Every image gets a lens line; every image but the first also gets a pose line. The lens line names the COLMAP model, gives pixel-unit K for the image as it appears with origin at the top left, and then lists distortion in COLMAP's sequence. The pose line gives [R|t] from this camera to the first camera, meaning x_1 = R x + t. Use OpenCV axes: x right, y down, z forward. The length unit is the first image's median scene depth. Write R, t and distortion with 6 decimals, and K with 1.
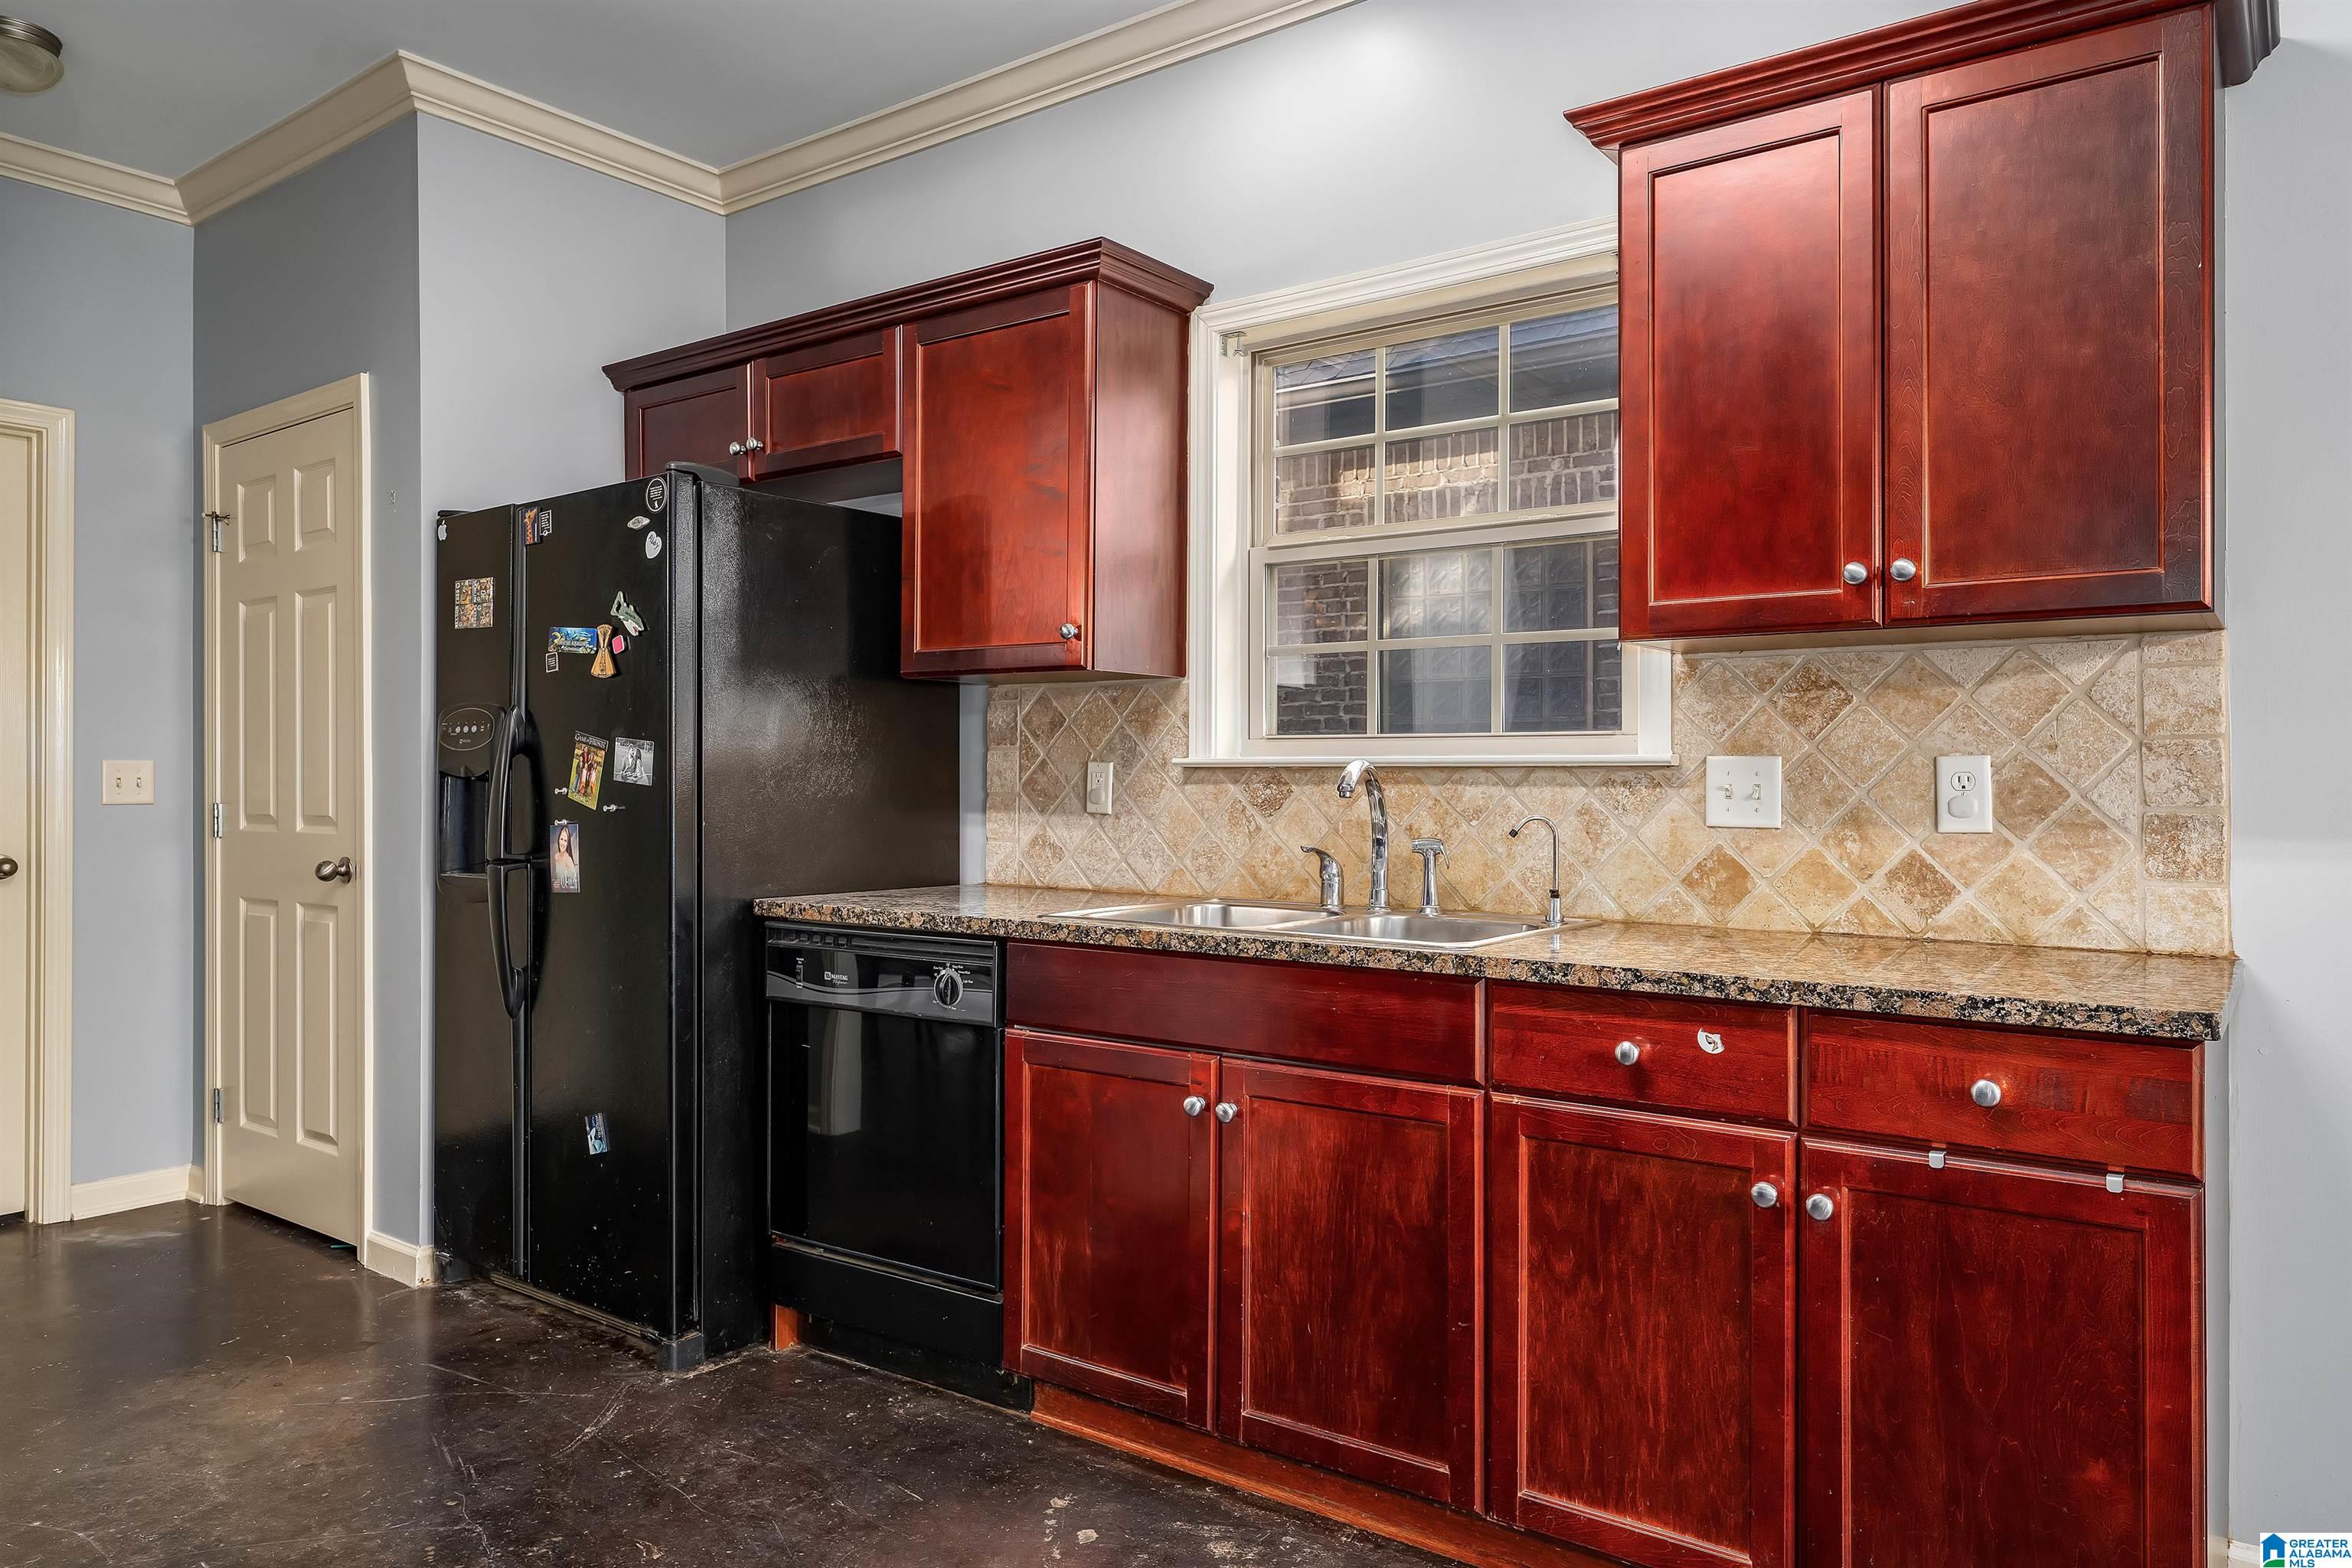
lens RADIAL K [[1529.1, 0, 1170.9], [0, 1529.1, 775.3], [0, 0, 1]] dist [-0.003808, 0.007769]
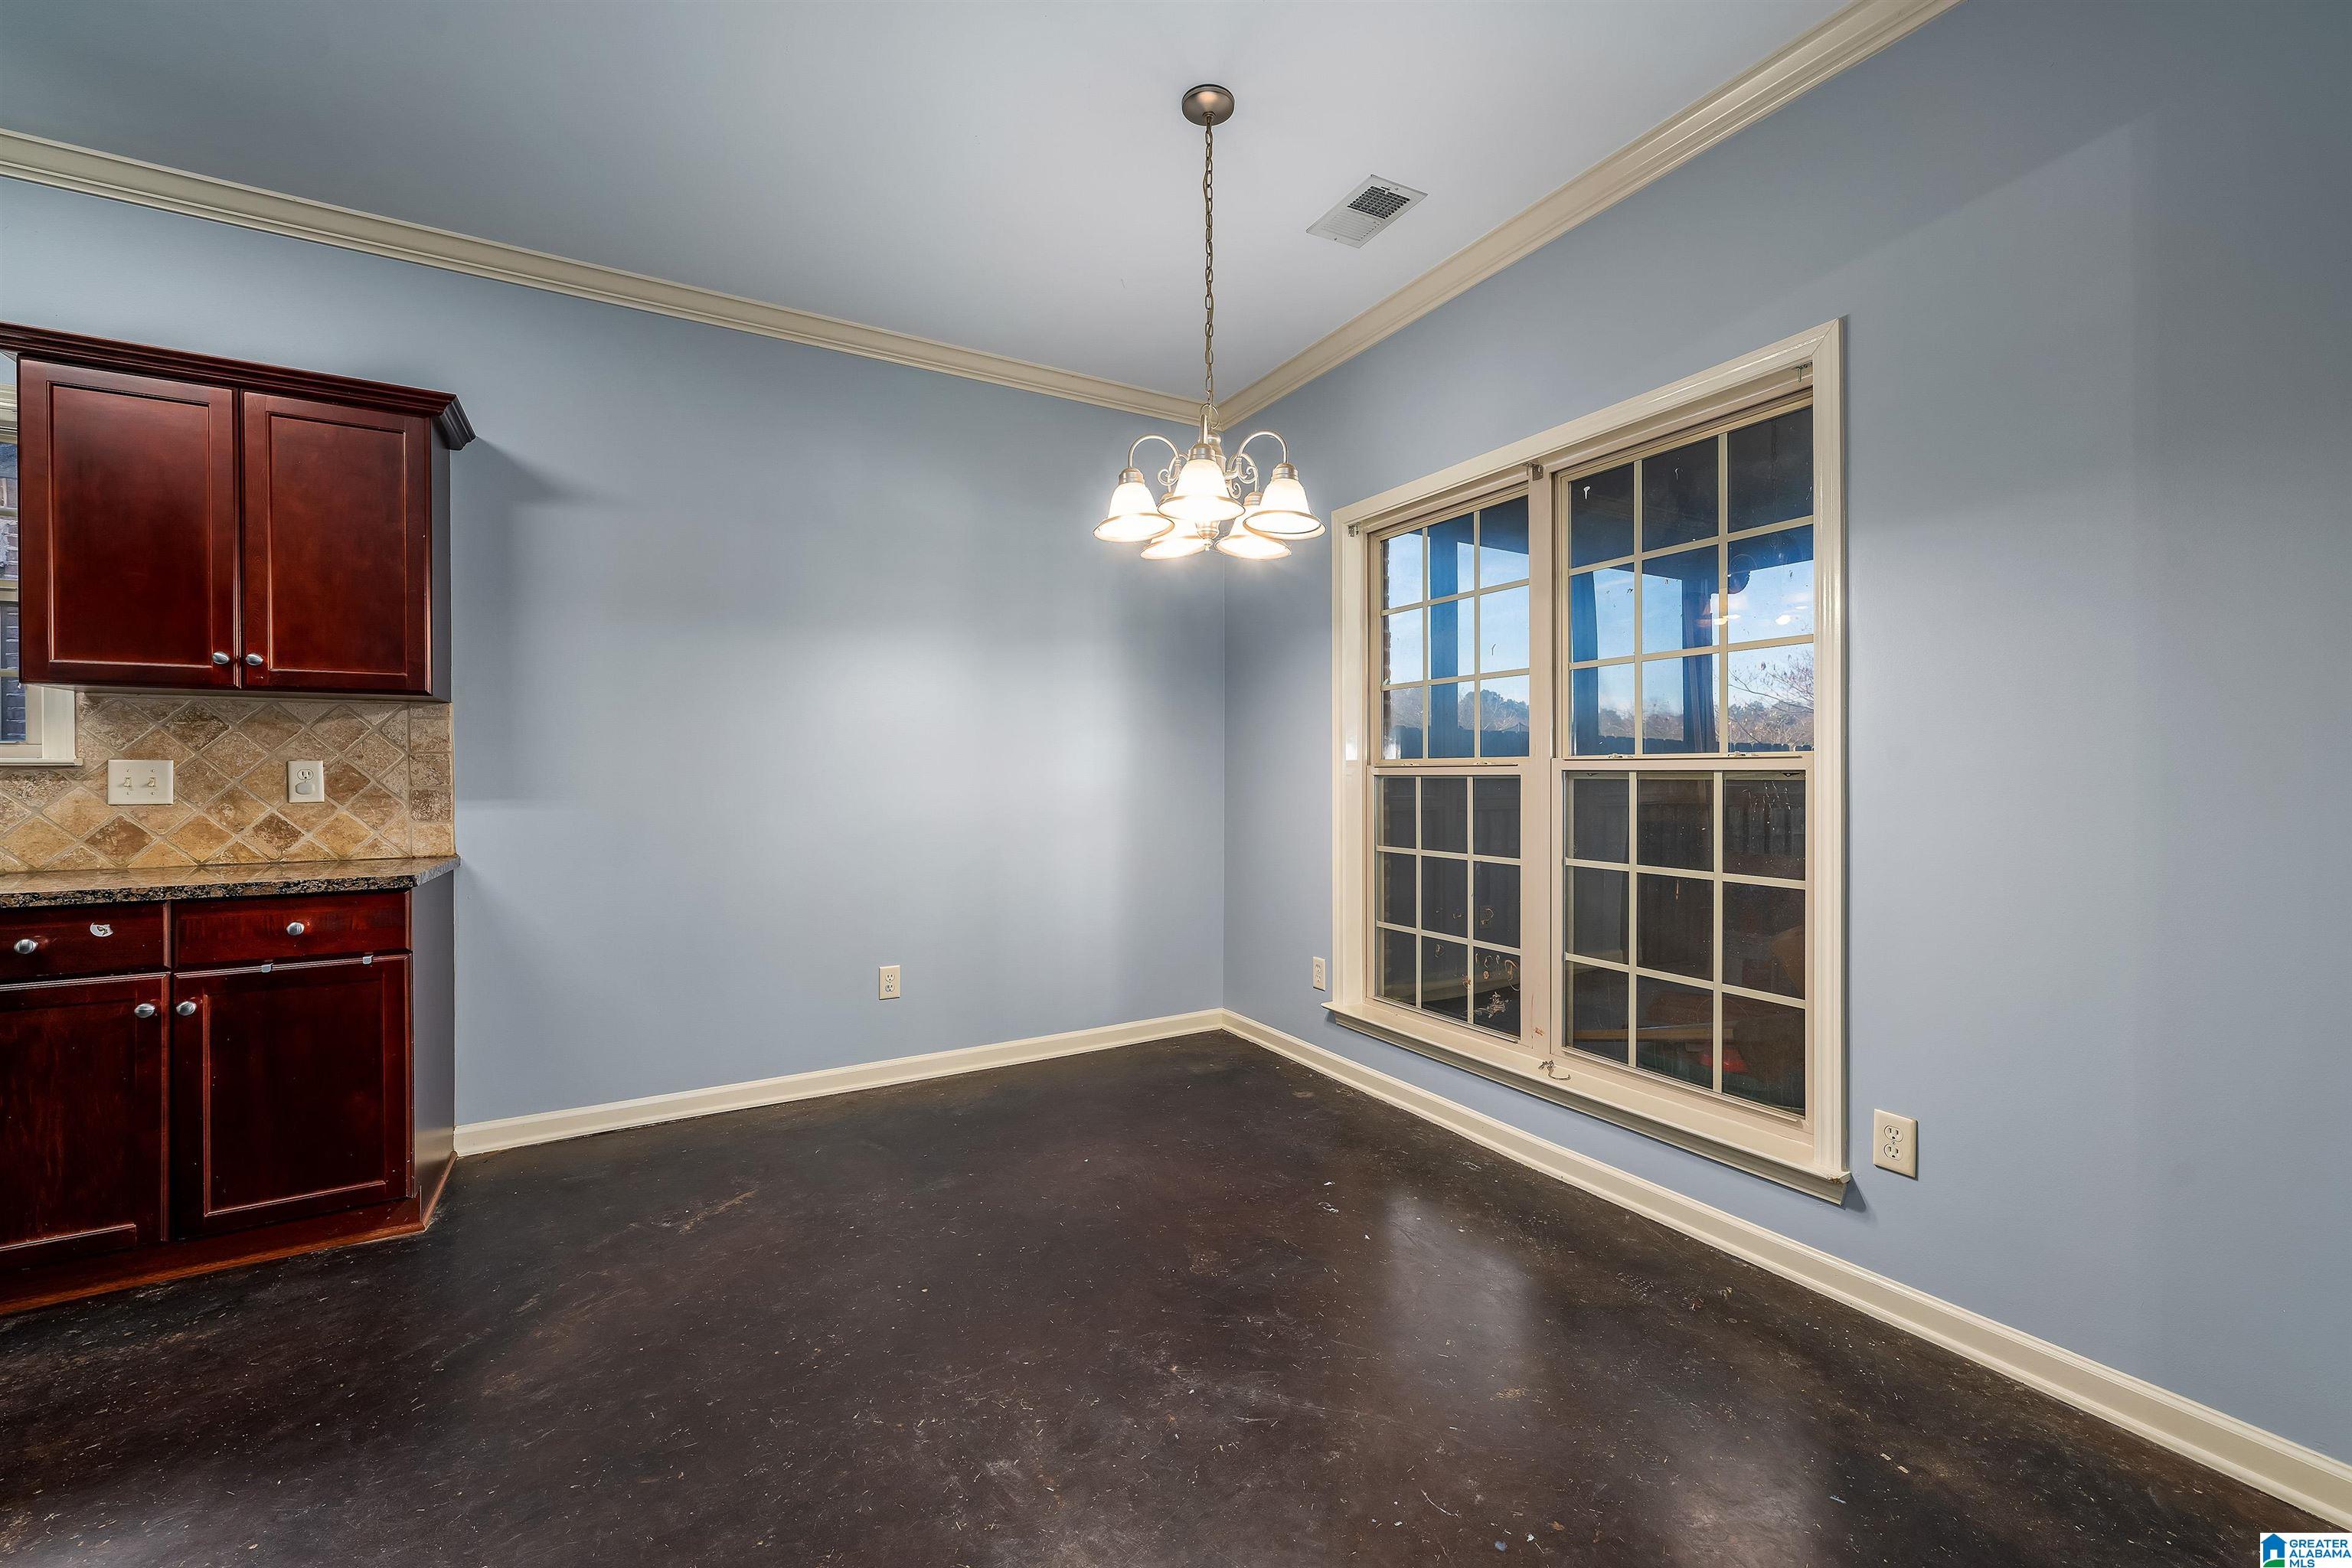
lens RADIAL K [[938.9, 0, 1173.9], [0, 938.9, 771.5], [0, 0, 1]] dist [-0.000678, 0.000862]
pose [[0.398859, -0.002372, 0.917009, -0.081232], [0.004245, 0.999991, 0.000741, 0.002951], [-0.917003, 0.003597, 0.398865, -0.325656]]
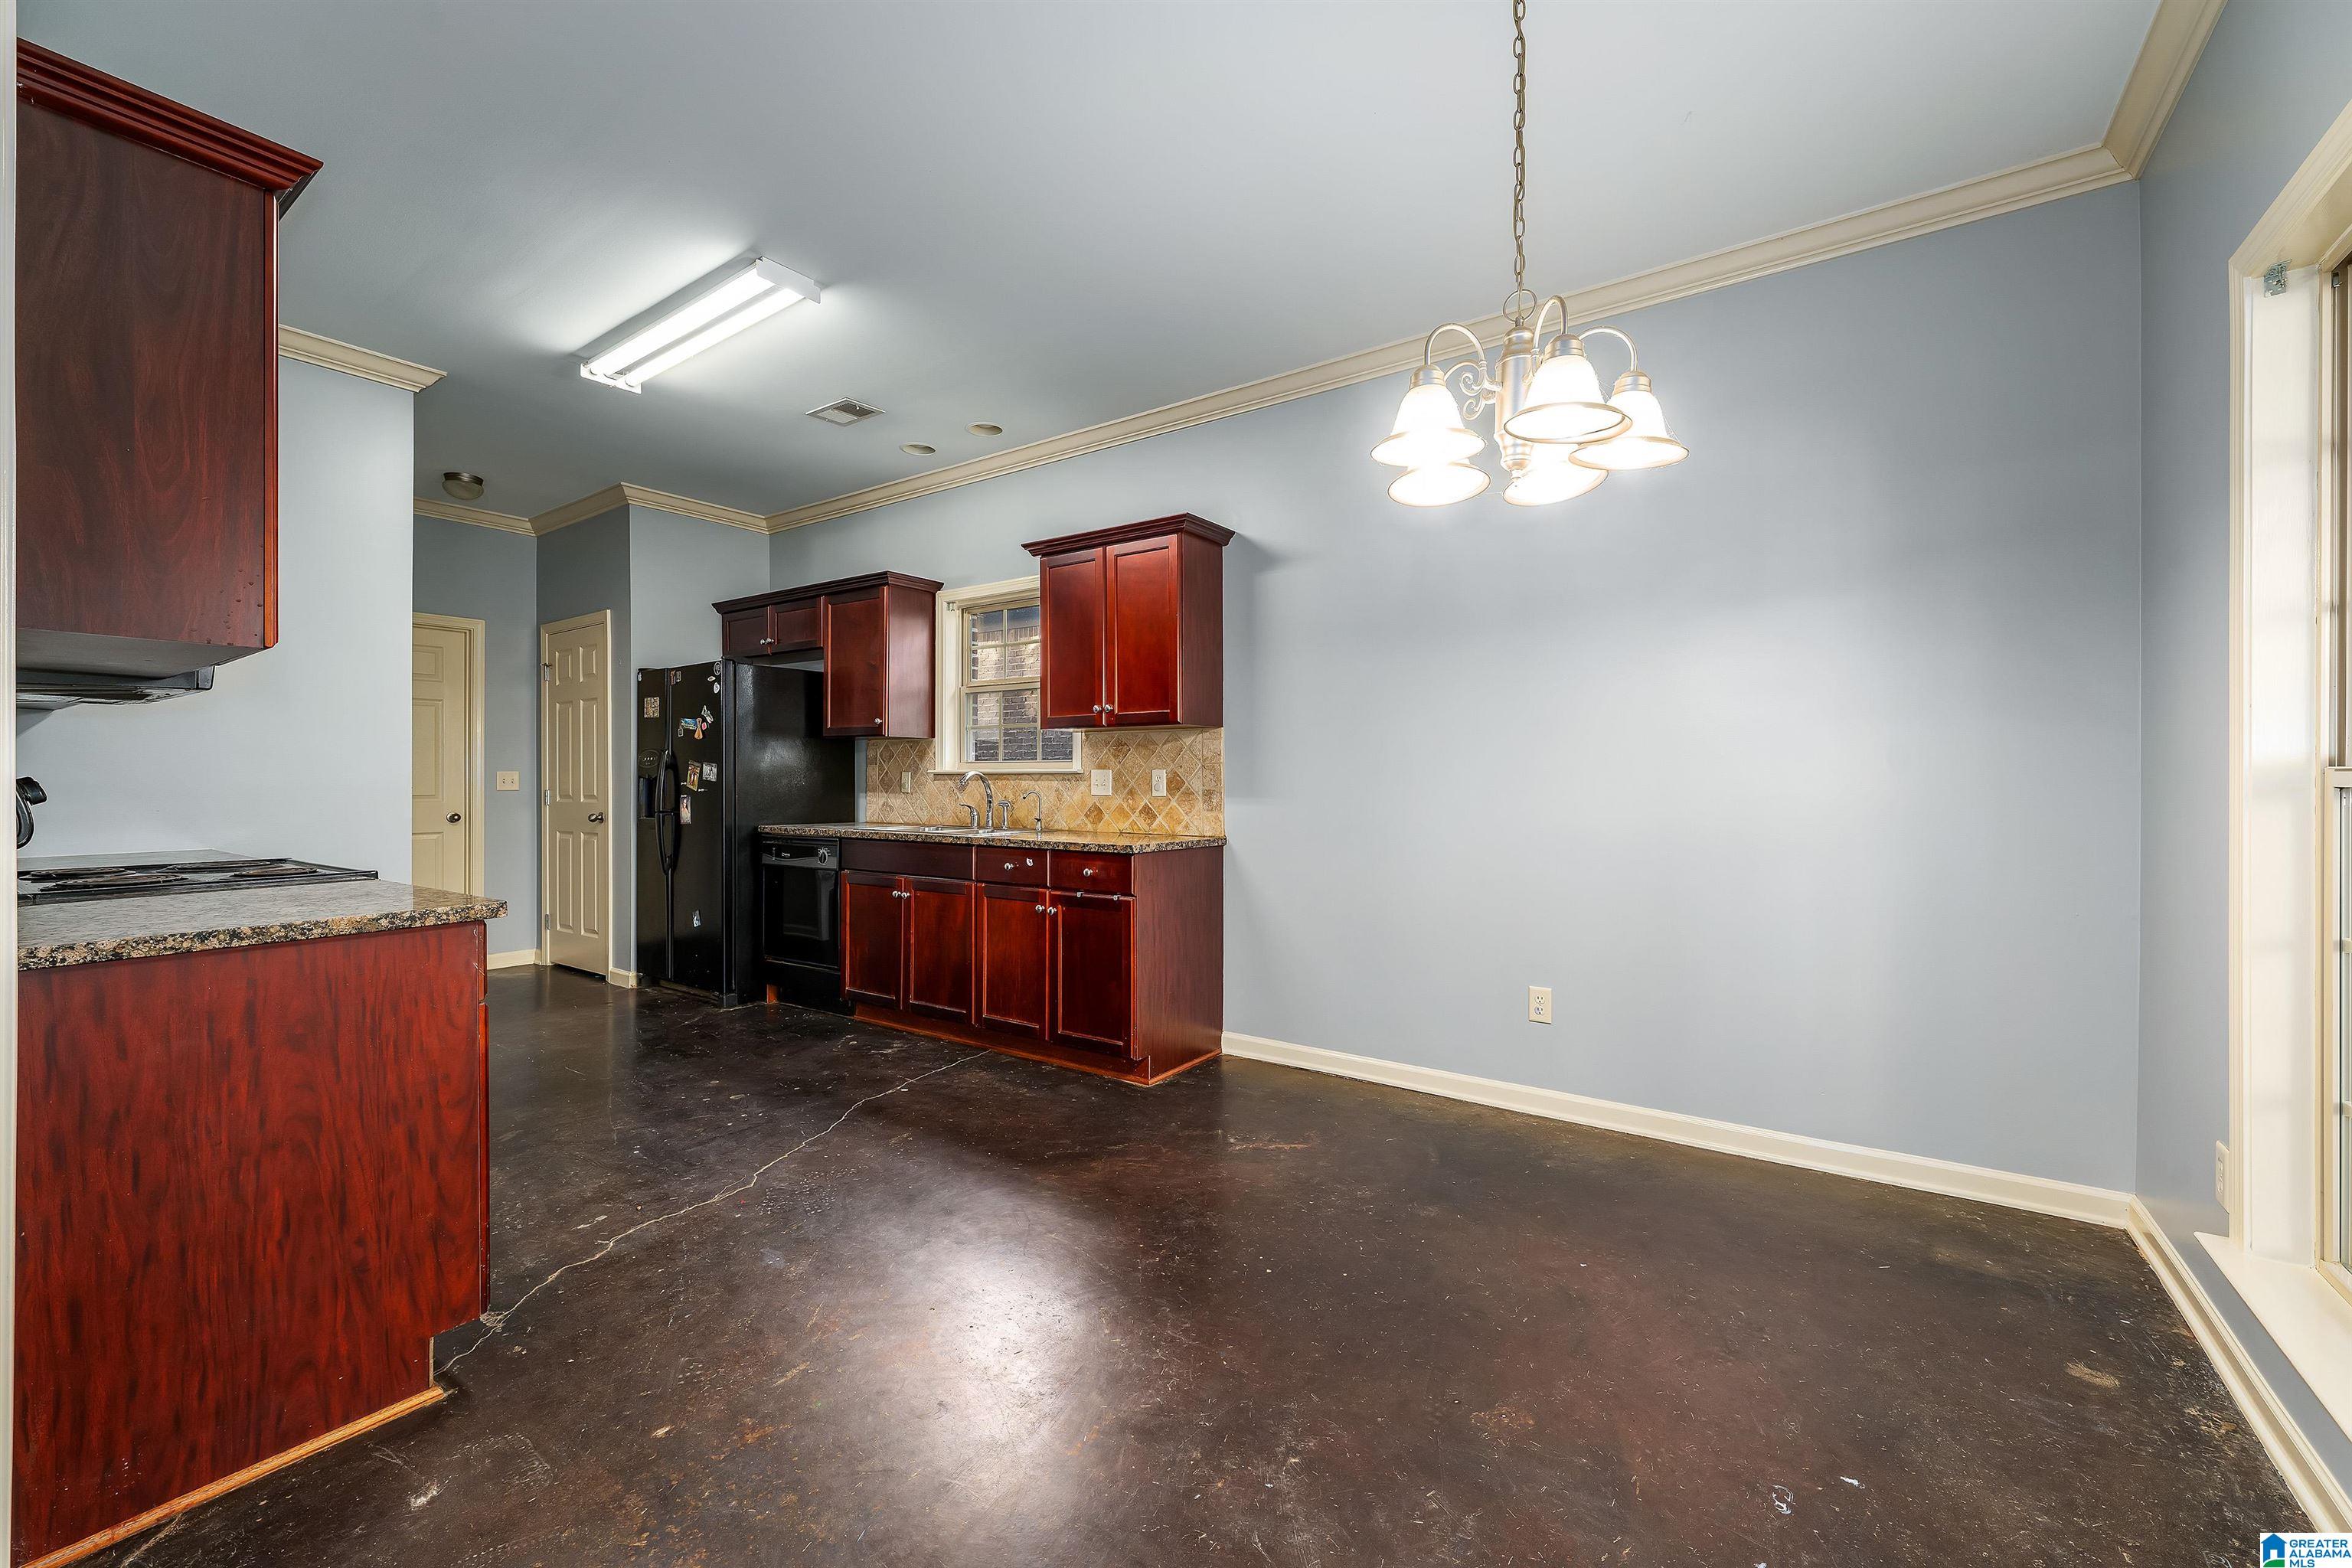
lens RADIAL K [[953.9, 0, 1170.7], [0, 953.9, 778.8], [0, 0, 1]] dist [-0.002318, 0.000129]
pose [[0.999839, -0.001587, 0.017873, 0.398598], [0.001582, 0.999999, 0.000288, 0.003261], [-0.017873, -0.000260, 0.999840, -0.622163]]
